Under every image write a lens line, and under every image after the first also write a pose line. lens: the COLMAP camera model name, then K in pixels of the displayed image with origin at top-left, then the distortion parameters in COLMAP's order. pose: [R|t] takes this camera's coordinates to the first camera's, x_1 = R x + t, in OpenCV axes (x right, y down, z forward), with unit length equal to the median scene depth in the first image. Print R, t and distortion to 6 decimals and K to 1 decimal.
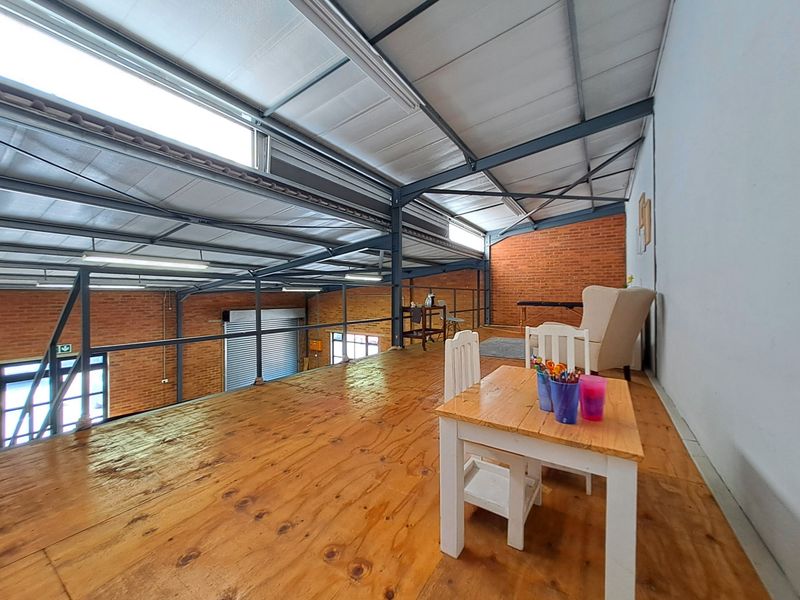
lens RADIAL K [[317.0, 0, 401.7], [0, 317.0, 297.7], [0, 0, 1]] dist [0.002991, -0.000224]
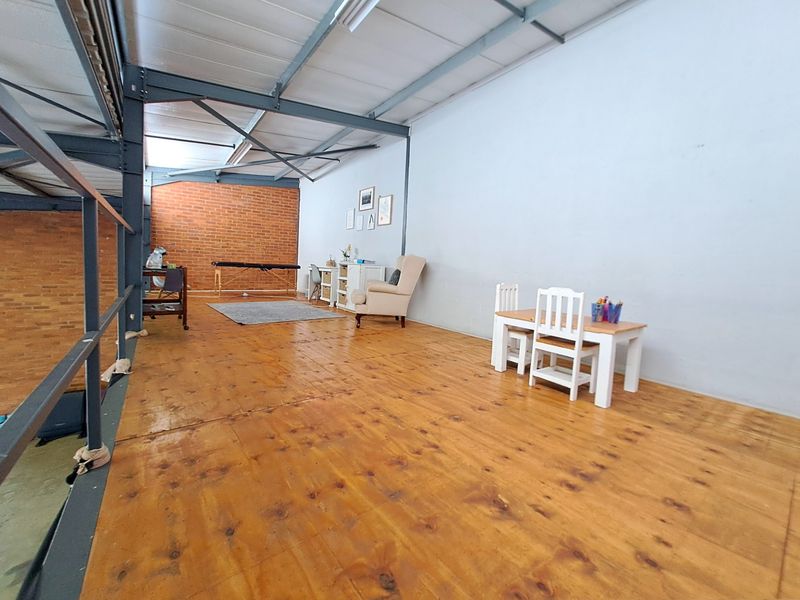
lens RADIAL K [[317.0, 0, 397.0], [0, 317.0, 284.9], [0, 0, 1]] dist [0.002991, -0.000224]
pose [[0.355557, -0.043972, 0.933620, -0.732818], [-0.035314, 0.997547, 0.060432, 0.013615], [-0.933987, -0.054457, 0.353132, 0.568954]]
